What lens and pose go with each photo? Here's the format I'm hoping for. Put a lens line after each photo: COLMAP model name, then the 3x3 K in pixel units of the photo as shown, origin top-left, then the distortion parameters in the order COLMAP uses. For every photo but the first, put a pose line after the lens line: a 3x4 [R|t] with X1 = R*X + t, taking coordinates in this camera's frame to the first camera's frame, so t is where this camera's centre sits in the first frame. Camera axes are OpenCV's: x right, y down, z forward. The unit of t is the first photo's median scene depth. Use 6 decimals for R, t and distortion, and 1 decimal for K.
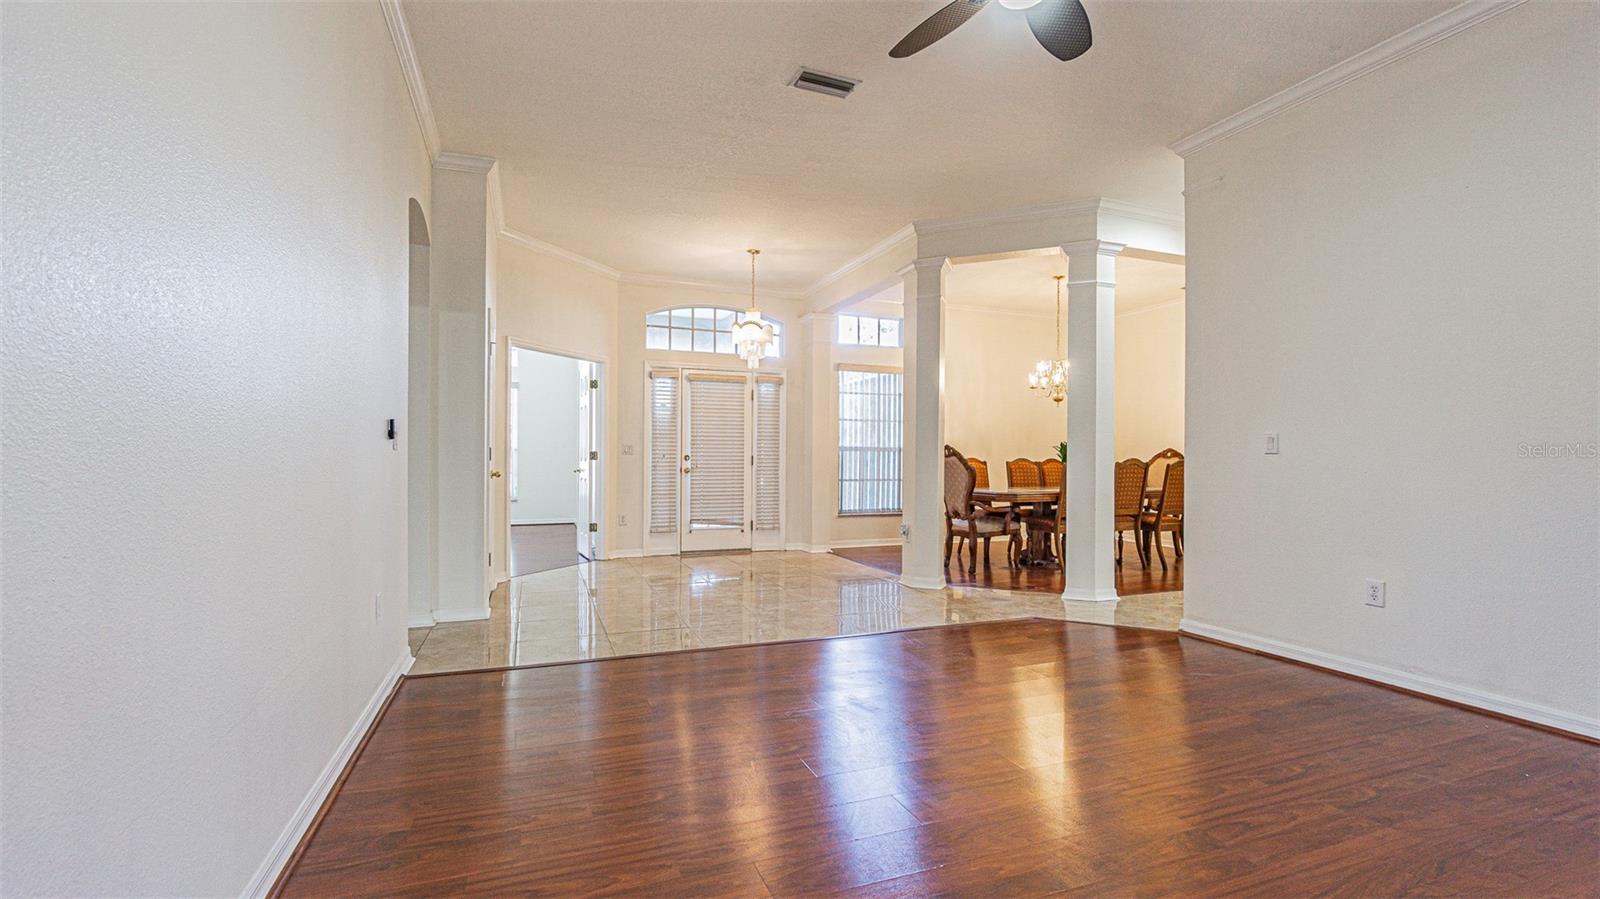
lens RADIAL K [[690.9, 0, 807.9], [0, 690.9, 453.9], [0, 0, 1]] dist [-0.003543, 0.000800]
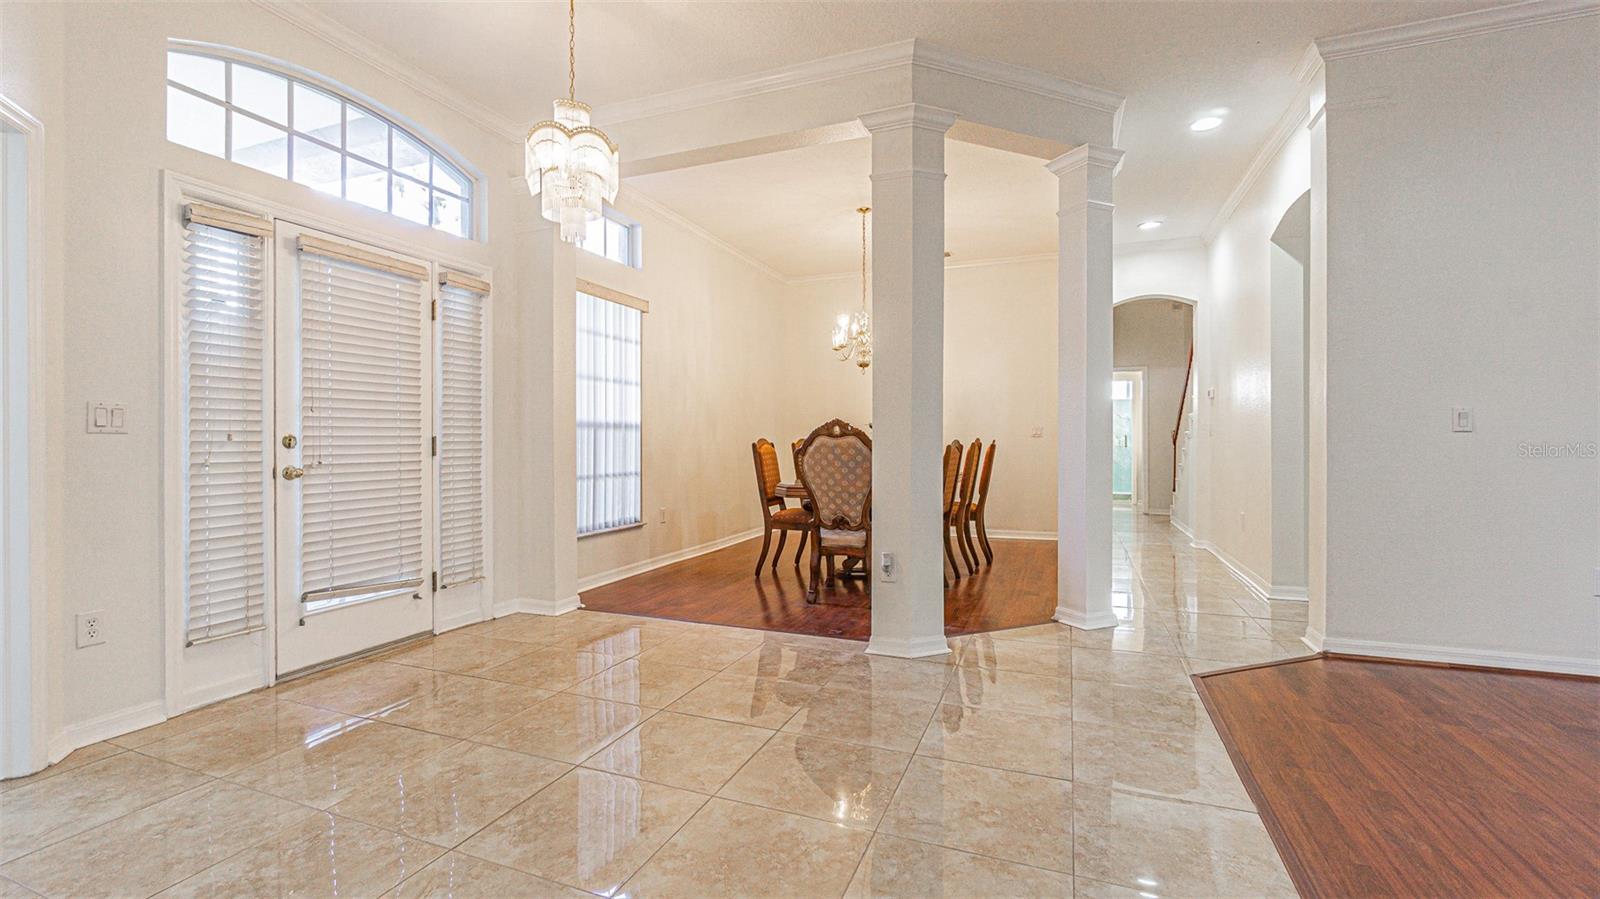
lens RADIAL K [[690.9, 0, 795.3], [0, 690.9, 446.2], [0, 0, 1]] dist [-0.003543, 0.000800]
pose [[0.691379, -0.012257, 0.722388, -0.261961], [0.000311, 0.999861, 0.016667, 0.001483], [-0.722492, -0.011299, 0.691287, 0.507117]]
